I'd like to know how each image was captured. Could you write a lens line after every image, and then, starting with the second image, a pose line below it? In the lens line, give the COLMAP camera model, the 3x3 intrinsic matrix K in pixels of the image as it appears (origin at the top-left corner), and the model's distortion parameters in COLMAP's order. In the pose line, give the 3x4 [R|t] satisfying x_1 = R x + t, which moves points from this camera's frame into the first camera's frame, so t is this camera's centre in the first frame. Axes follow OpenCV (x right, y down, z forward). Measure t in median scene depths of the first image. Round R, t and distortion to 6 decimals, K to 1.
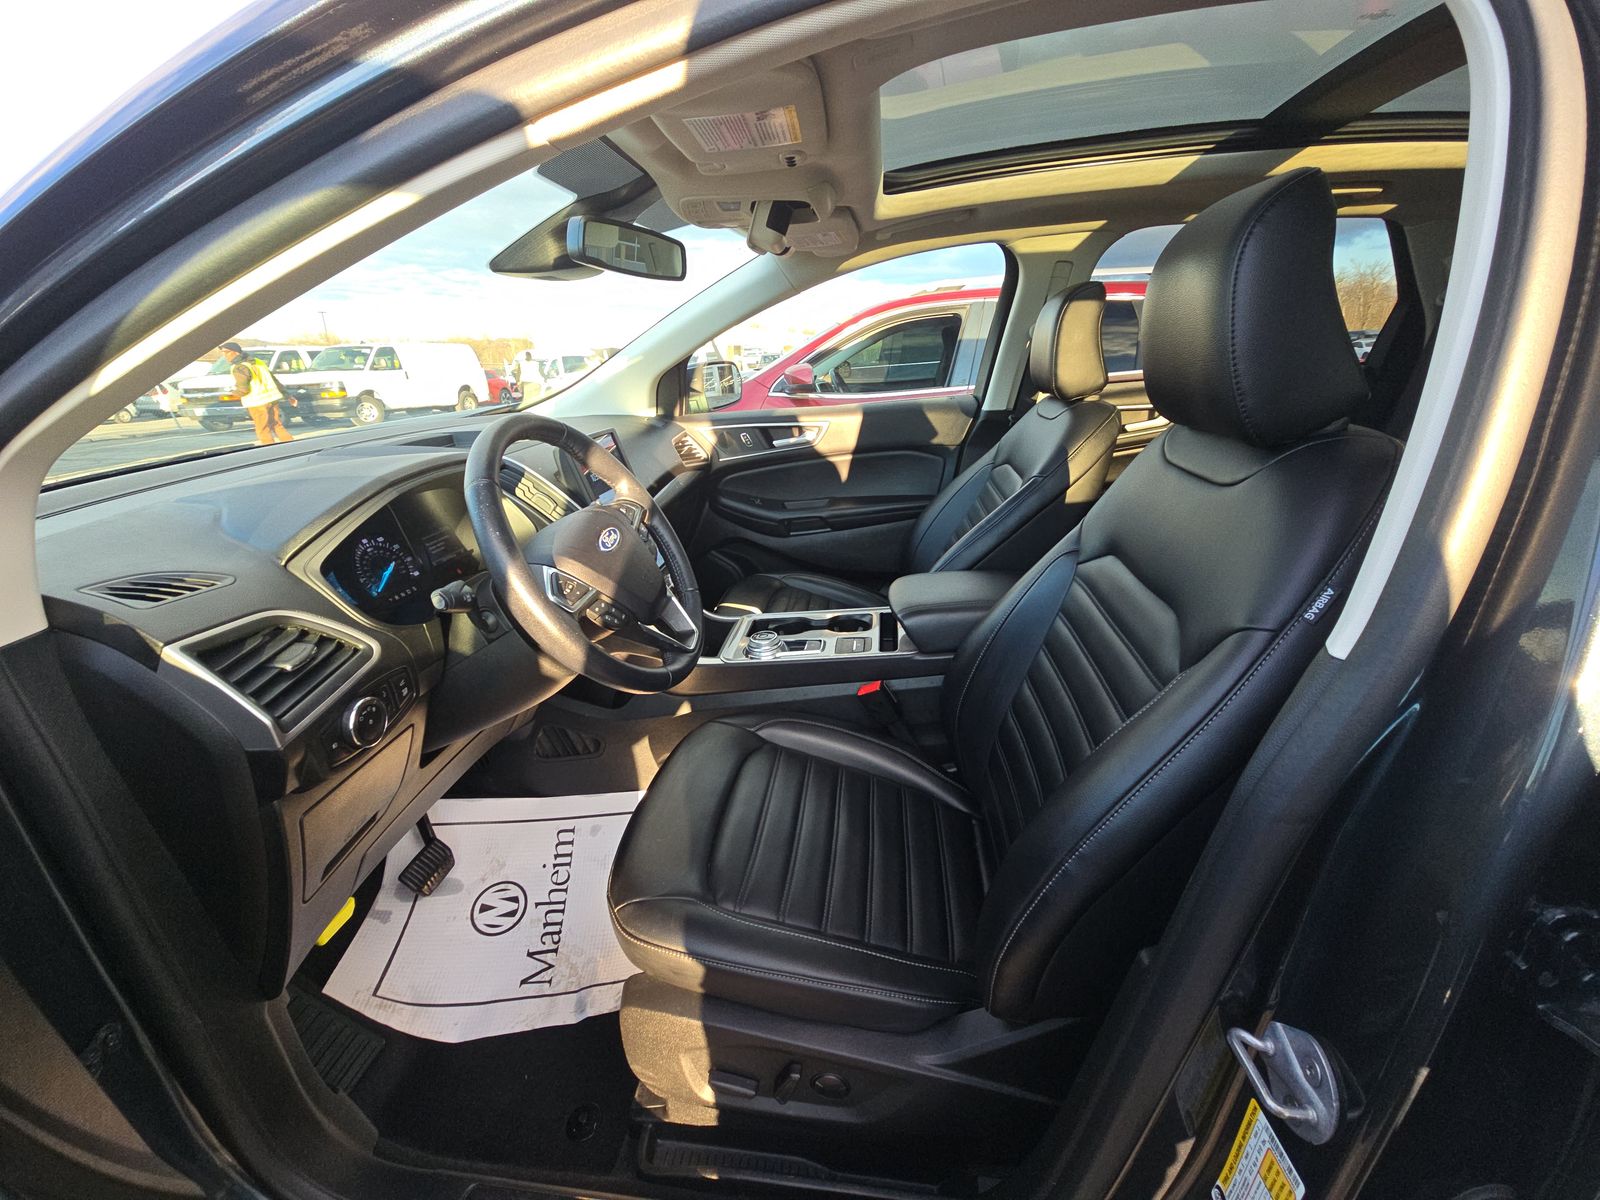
lens RADIAL K [[649.8, 0, 792.9], [0, 649.8, 589.4], [0, 0, 1]] dist [0.019184, -0.012638]
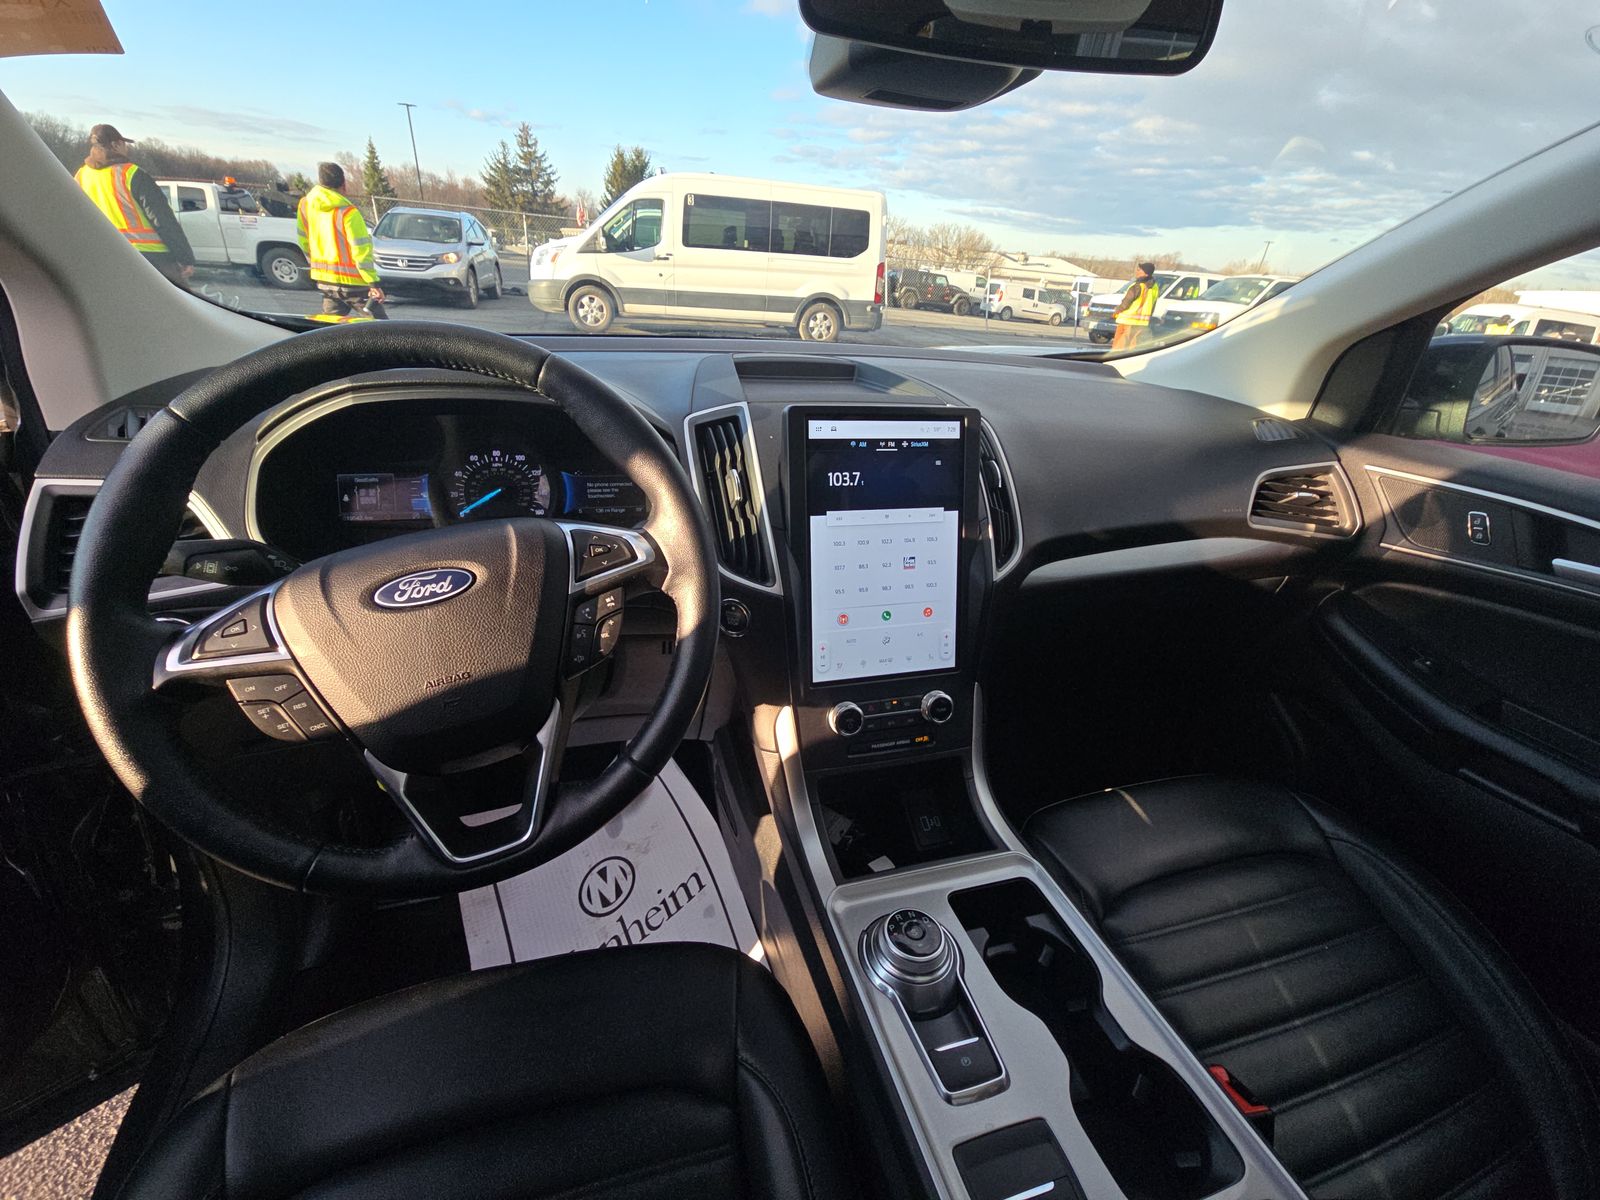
lens RADIAL K [[649.8, 0, 792.9], [0, 649.8, 589.4], [0, 0, 1]] dist [0.019184, -0.012638]
pose [[0.392801, 0.465217, -0.793273, 0.107456], [-0.395258, 0.864272, 0.311136, -0.151861], [0.830349, 0.191333, 0.523367, 0.417031]]
